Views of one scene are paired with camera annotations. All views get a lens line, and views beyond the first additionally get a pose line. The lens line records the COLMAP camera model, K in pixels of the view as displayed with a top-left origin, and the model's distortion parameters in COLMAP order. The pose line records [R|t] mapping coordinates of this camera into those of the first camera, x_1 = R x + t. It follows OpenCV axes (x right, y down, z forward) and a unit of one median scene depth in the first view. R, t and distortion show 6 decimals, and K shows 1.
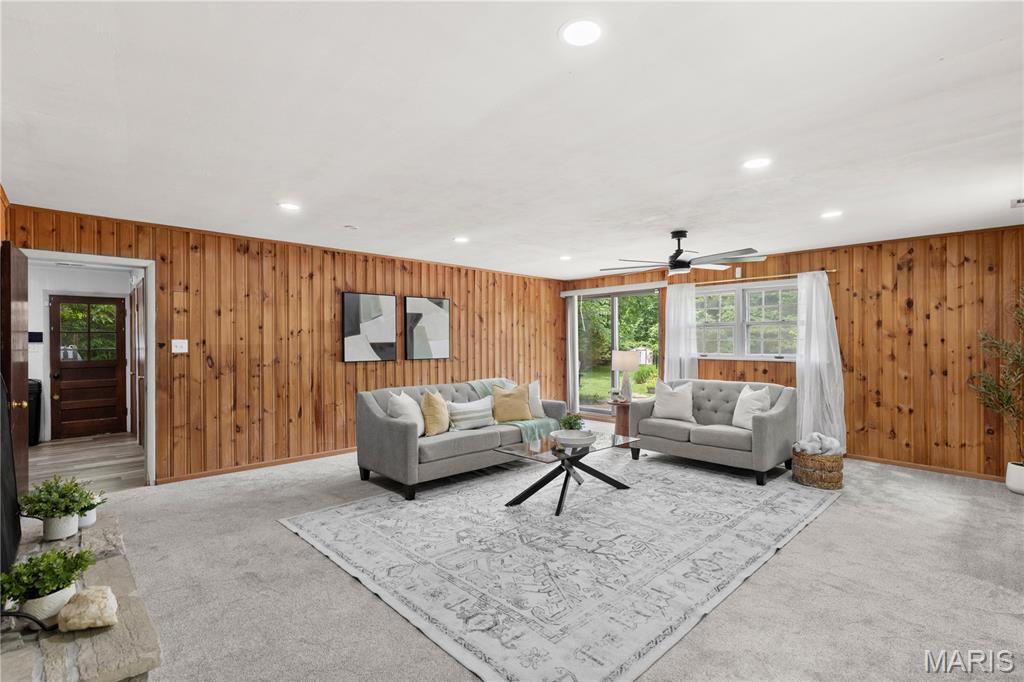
lens RADIAL K [[474.9, 0, 511.6], [0, 474.9, 333.8], [0, 0, 1]] dist [0.002637, -0.001155]
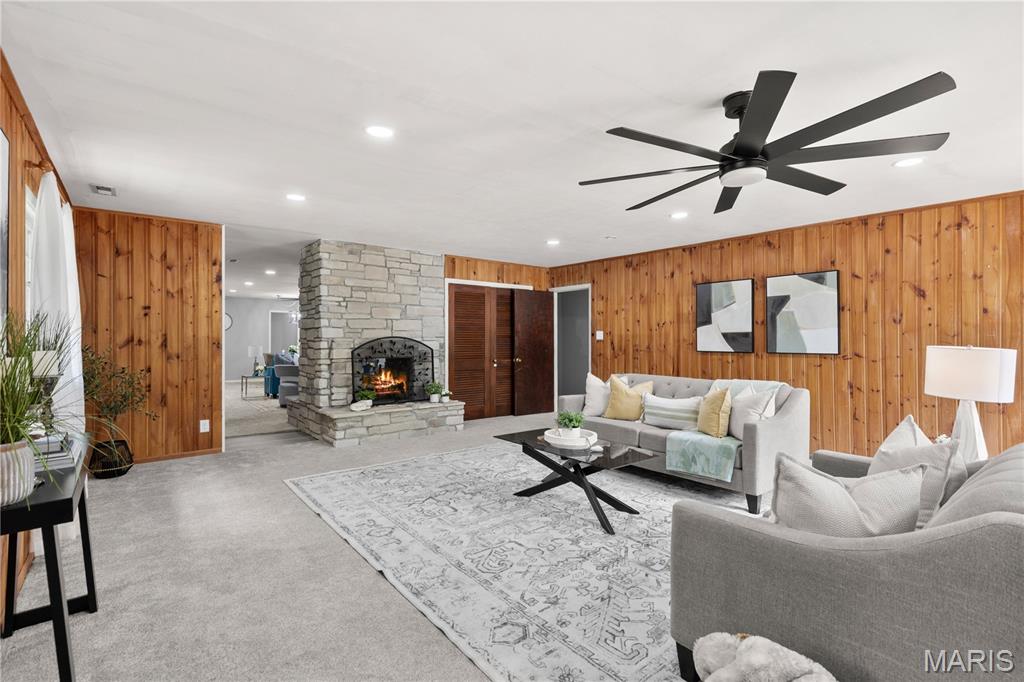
lens RADIAL K [[474.9, 0, 511.6], [0, 474.9, 333.8], [0, 0, 1]] dist [0.002637, -0.001155]
pose [[-0.081049, -0.002543, -0.996707, 0.963425], [0.018804, 0.999815, -0.004080, 0.023836], [0.996533, -0.019073, -0.080986, 0.907146]]
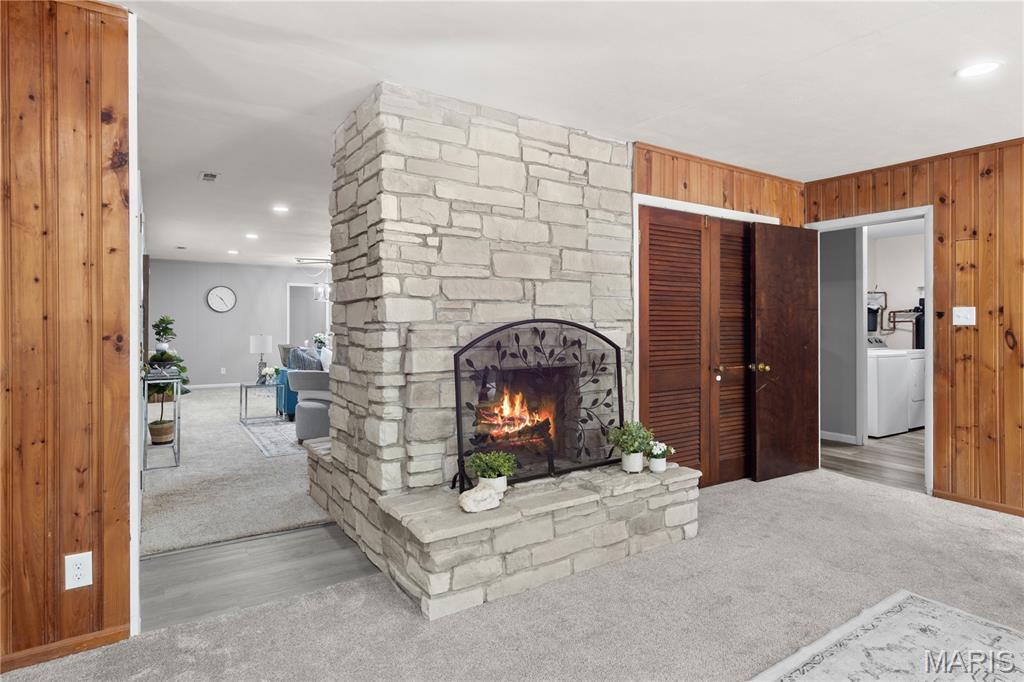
lens RADIAL K [[556.3, 0, 515.0], [0, 556.3, 320.2], [0, 0, 1]] dist [0.000224, -0.000002]
pose [[-0.176035, 0.003272, -0.984378, 0.268522], [0.020353, 0.999793, -0.000316, 0.020336], [0.984173, -0.020091, -0.176065, 0.521072]]
